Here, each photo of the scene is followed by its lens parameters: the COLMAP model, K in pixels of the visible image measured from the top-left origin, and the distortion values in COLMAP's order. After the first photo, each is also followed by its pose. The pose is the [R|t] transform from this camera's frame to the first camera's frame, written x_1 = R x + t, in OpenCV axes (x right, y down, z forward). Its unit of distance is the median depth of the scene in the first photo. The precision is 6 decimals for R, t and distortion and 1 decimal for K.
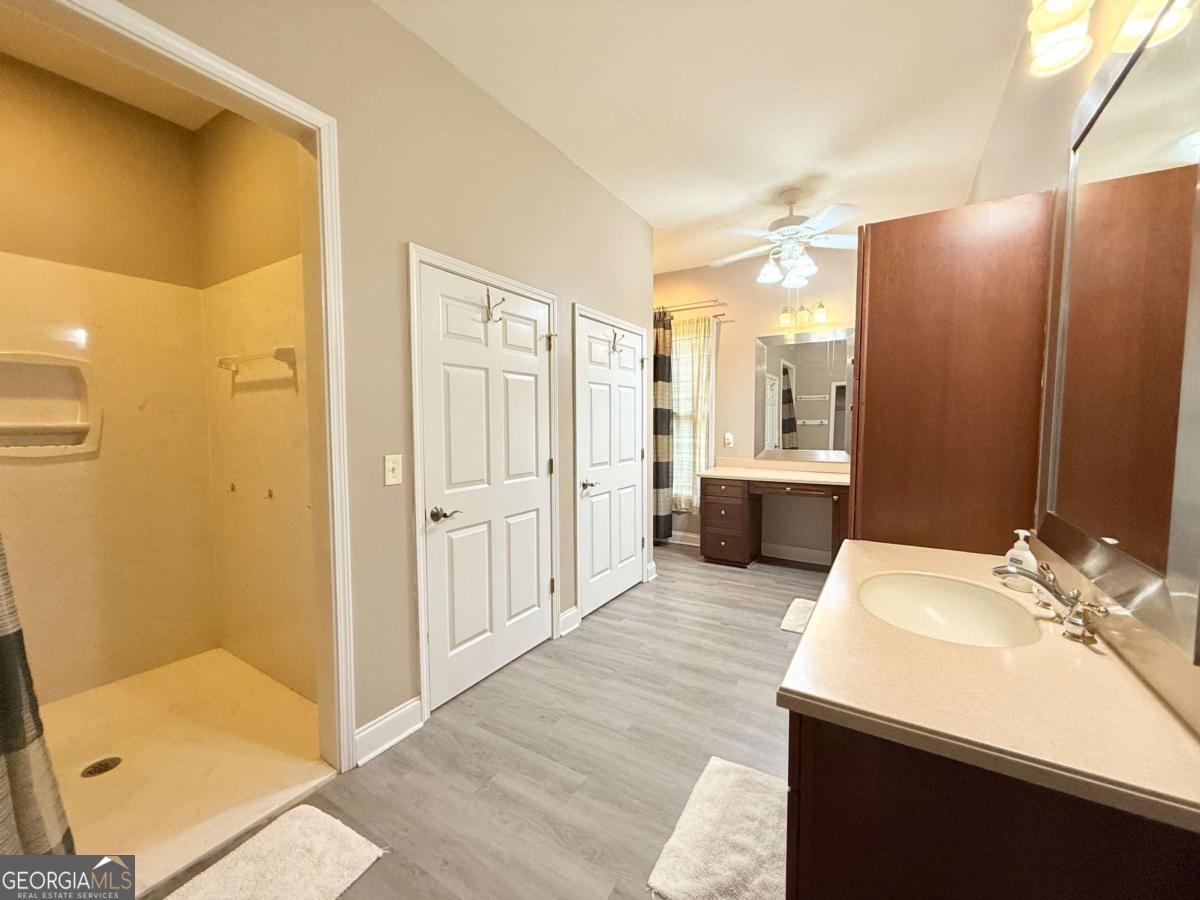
lens RADIAL K [[477.5, 0, 590.5], [0, 477.5, 453.6], [0, 0, 1]] dist [0.000059, 0.001292]
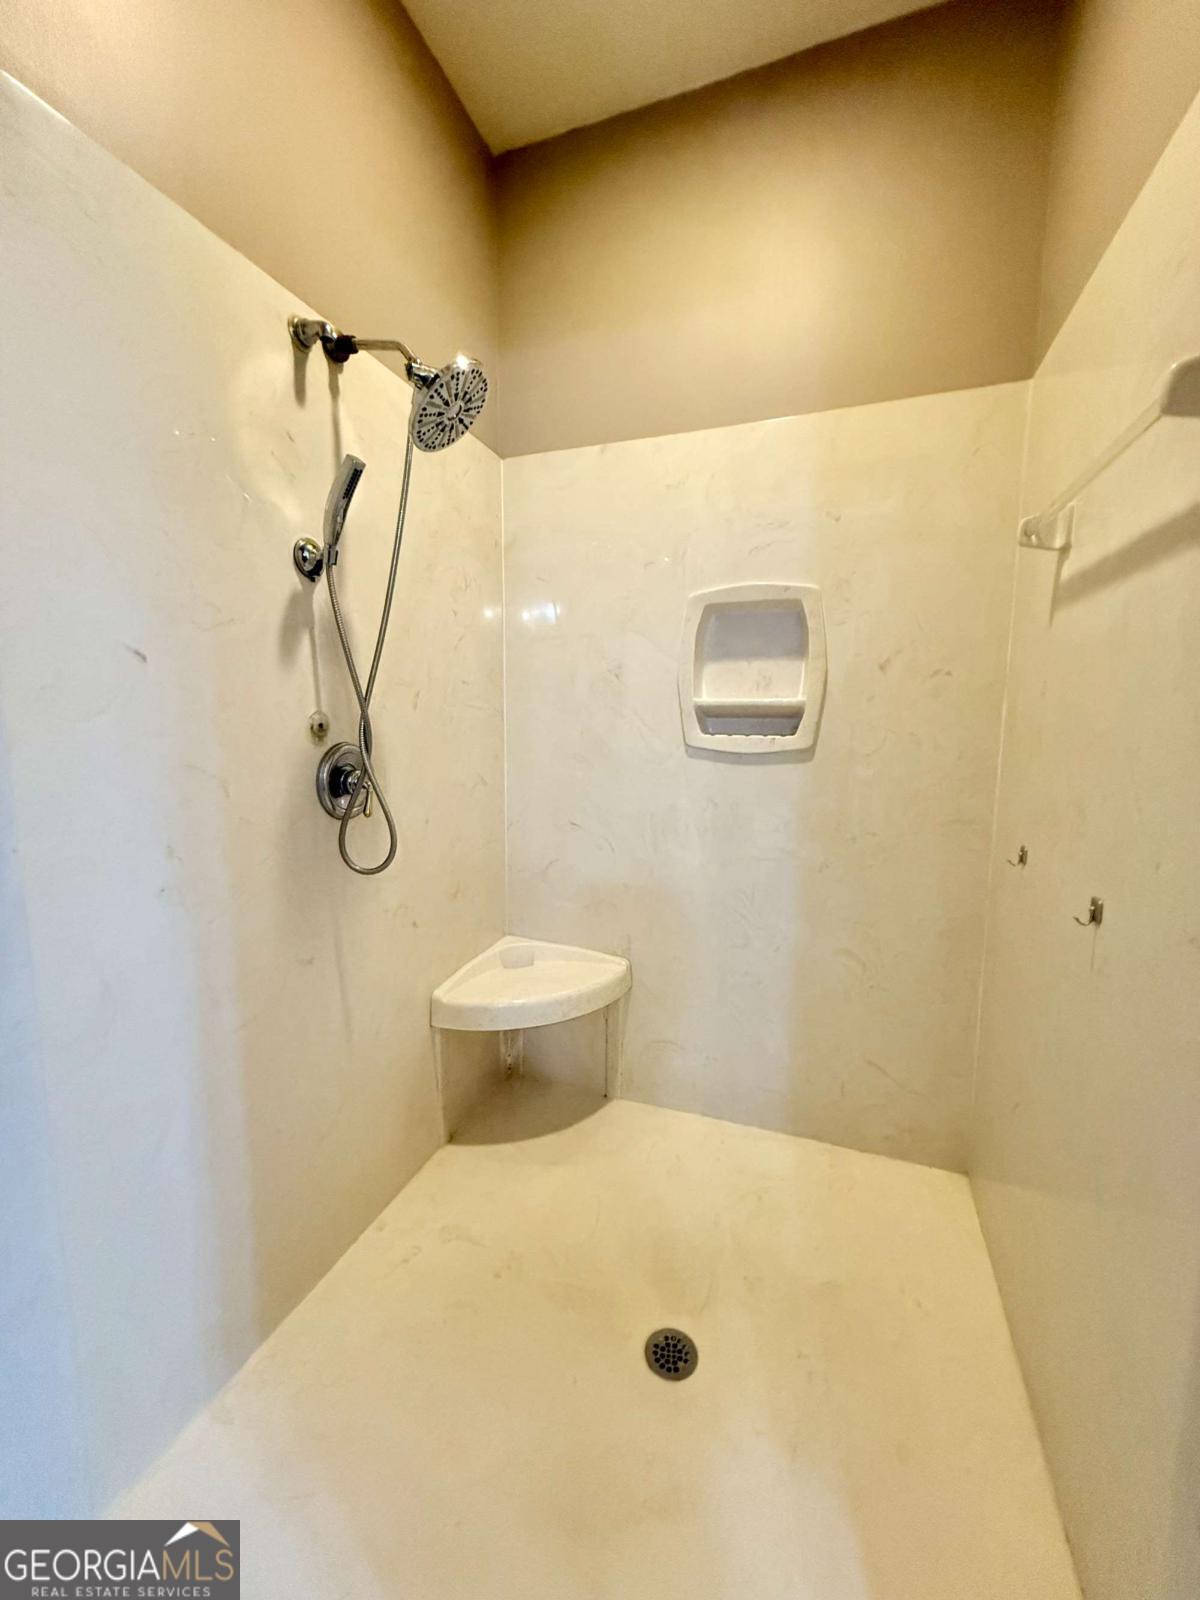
lens RADIAL K [[636.7, 0, 587.4], [0, 636.7, 793.6], [0, 0, 1]] dist [0.000059, 0.001292]
pose [[0.191656, 0.126654, -0.973256, -0.340673], [-0.054021, 0.991497, 0.118390, -0.026457], [0.979974, 0.029886, 0.196868, 0.597024]]
